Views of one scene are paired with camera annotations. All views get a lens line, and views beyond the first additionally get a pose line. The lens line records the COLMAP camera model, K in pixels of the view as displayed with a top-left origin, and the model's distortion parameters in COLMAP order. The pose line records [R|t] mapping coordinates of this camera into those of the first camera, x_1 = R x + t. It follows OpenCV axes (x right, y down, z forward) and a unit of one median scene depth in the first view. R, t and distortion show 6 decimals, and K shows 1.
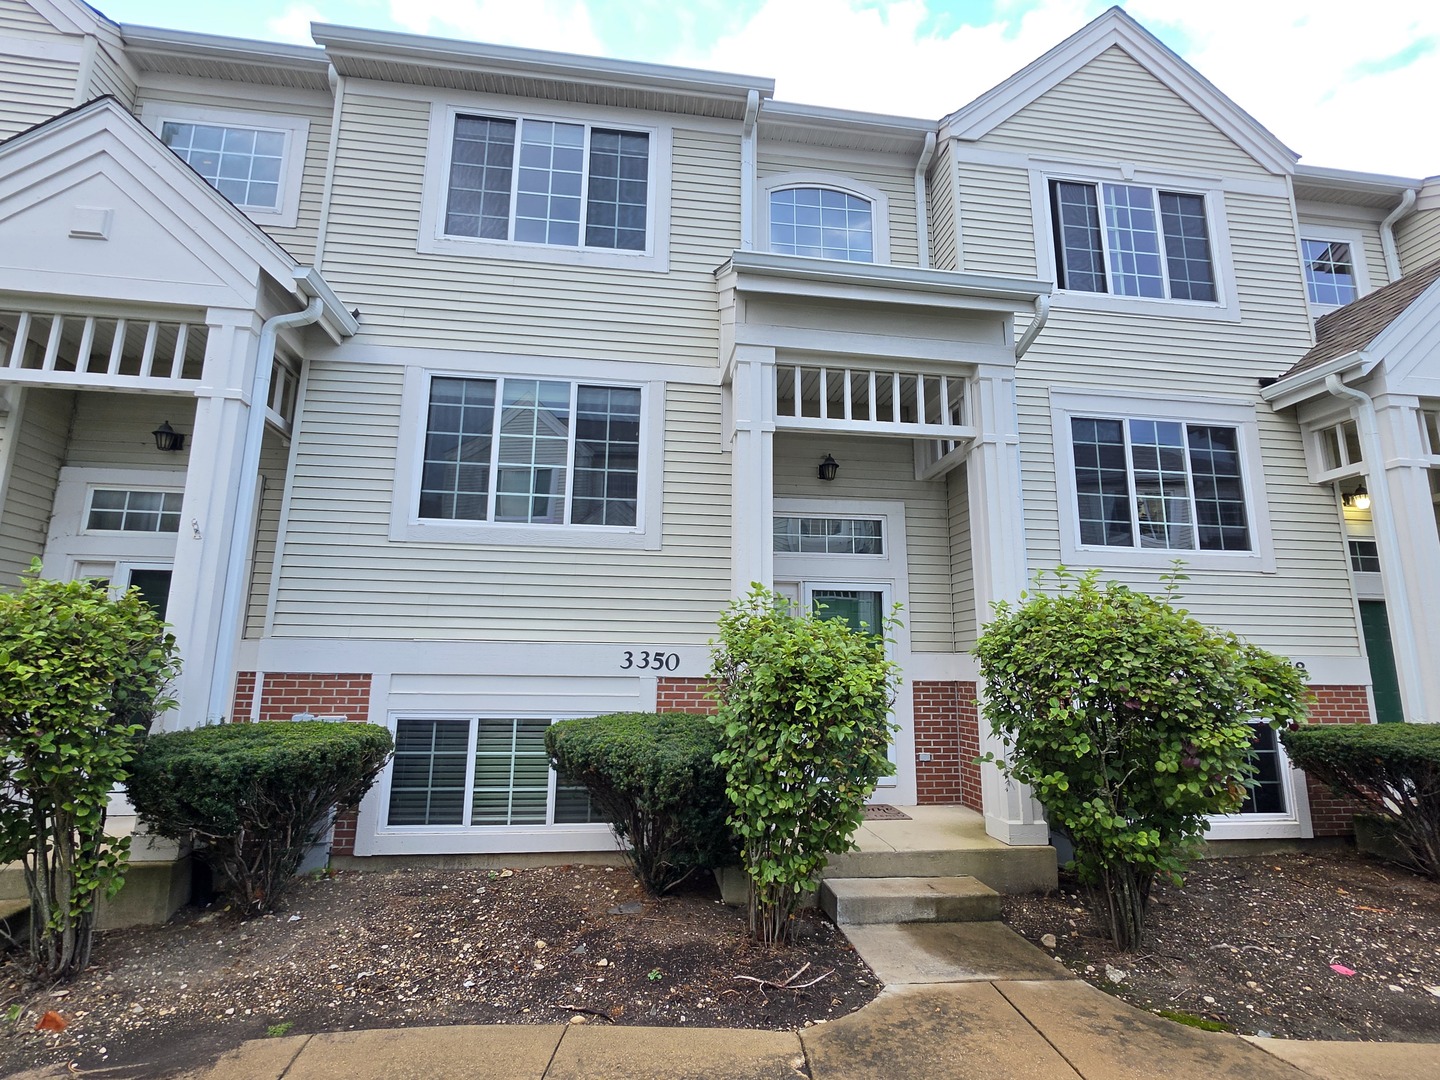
lens RADIAL K [[700.6, 0, 716.2], [0, 700.6, 540.7], [0, 0, 1]] dist [-0.003800, 0.001599]
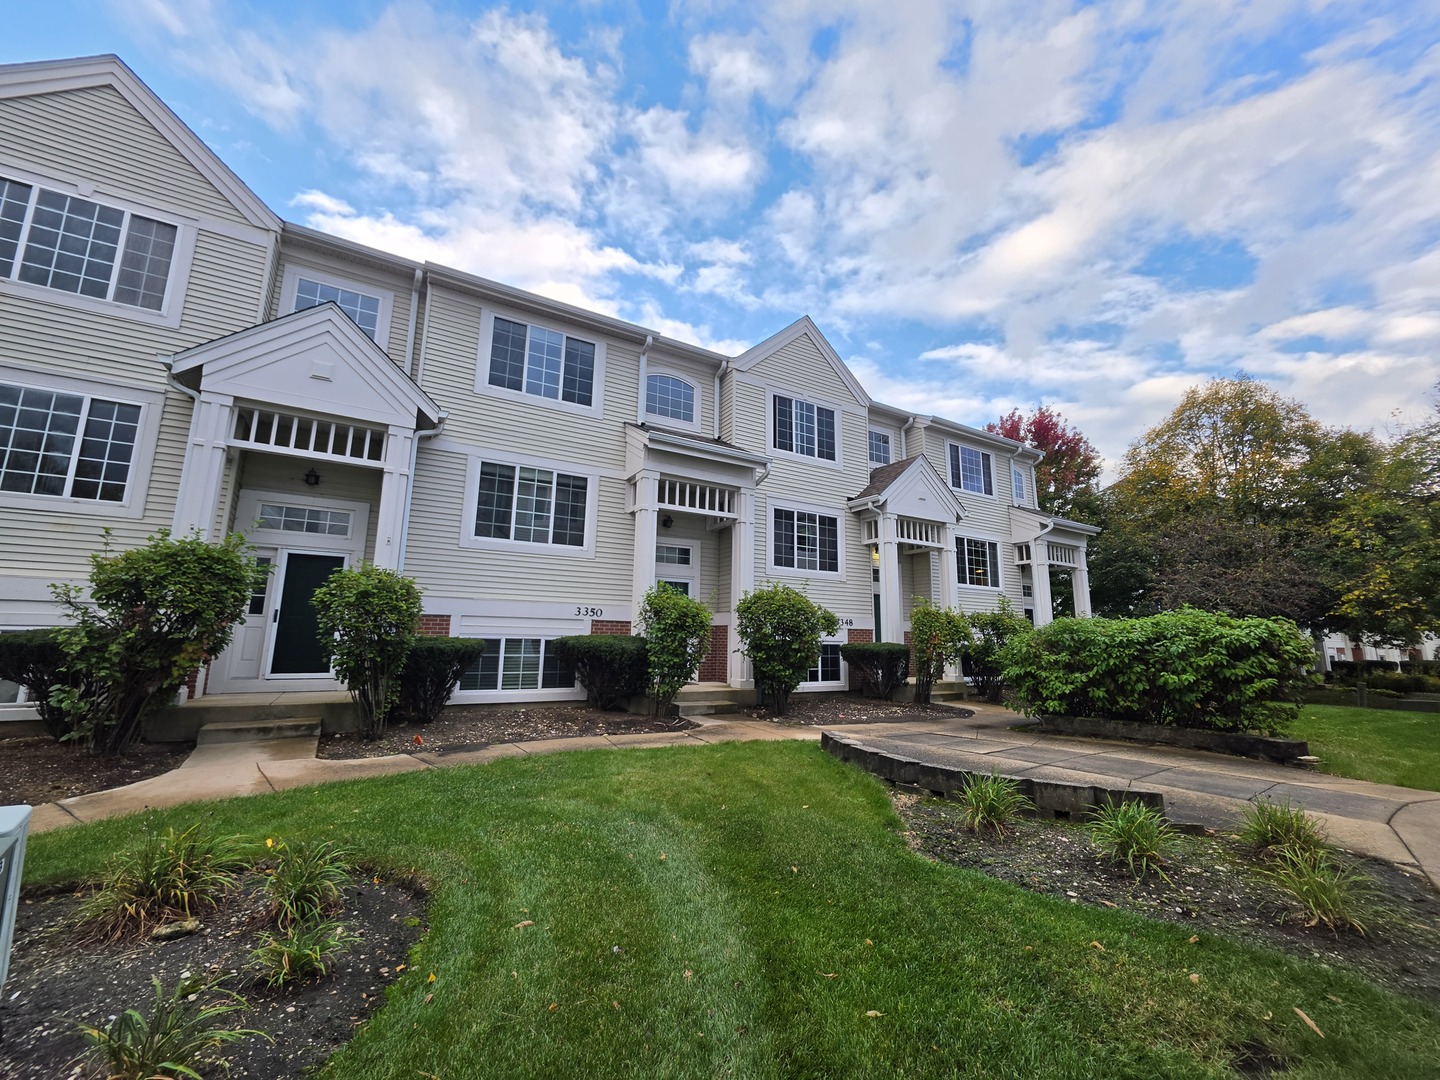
lens RADIAL K [[580.9, 0, 720.0], [0, 580.9, 540.0], [0, 0, 1]] dist [0.000200, 0.000006]
pose [[0.918388, 0.070508, 0.389349, -0.447630], [-0.076839, 0.997043, 0.000691, -0.078631], [-0.388149, -0.030552, 0.921090, -0.784965]]
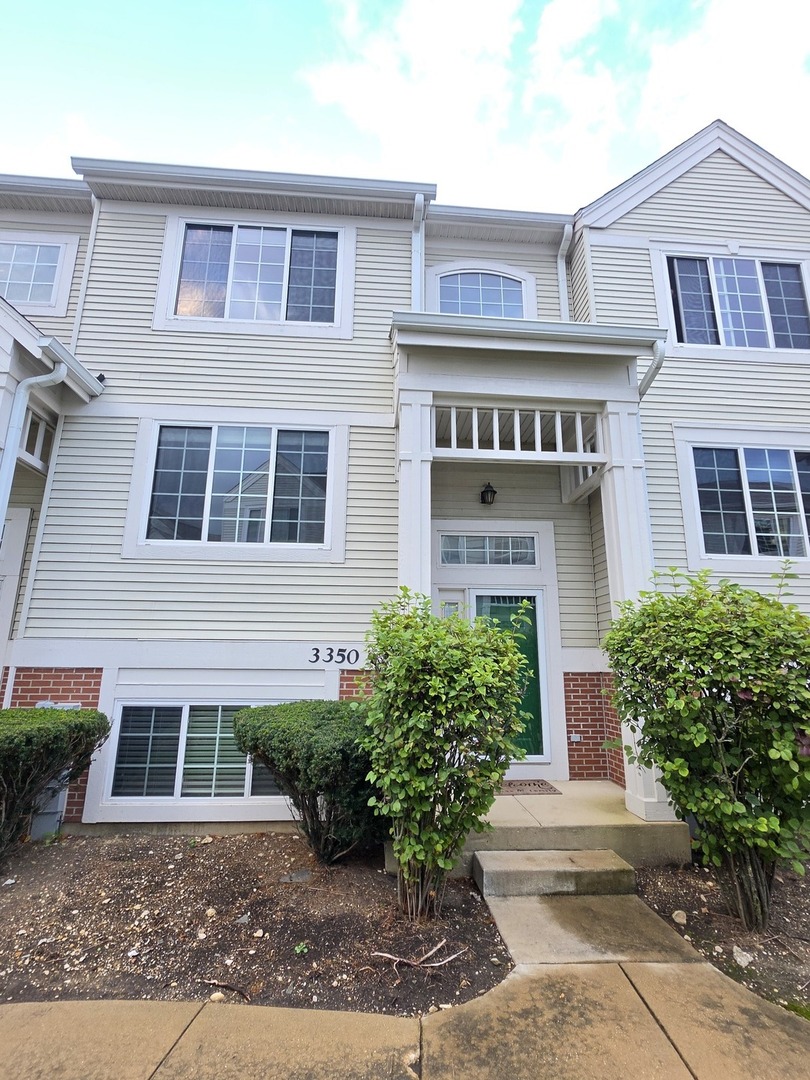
lens RADIAL K [[525.4, 0, 409.4], [0, 525.4, 538.8], [0, 0, 1]] dist [-0.003800, 0.001599]
pose [[0.998314, -0.017361, -0.055394, 0.090703], [0.014546, 0.998602, -0.050820, 0.021315], [0.056199, 0.049928, 0.997170, 0.113730]]
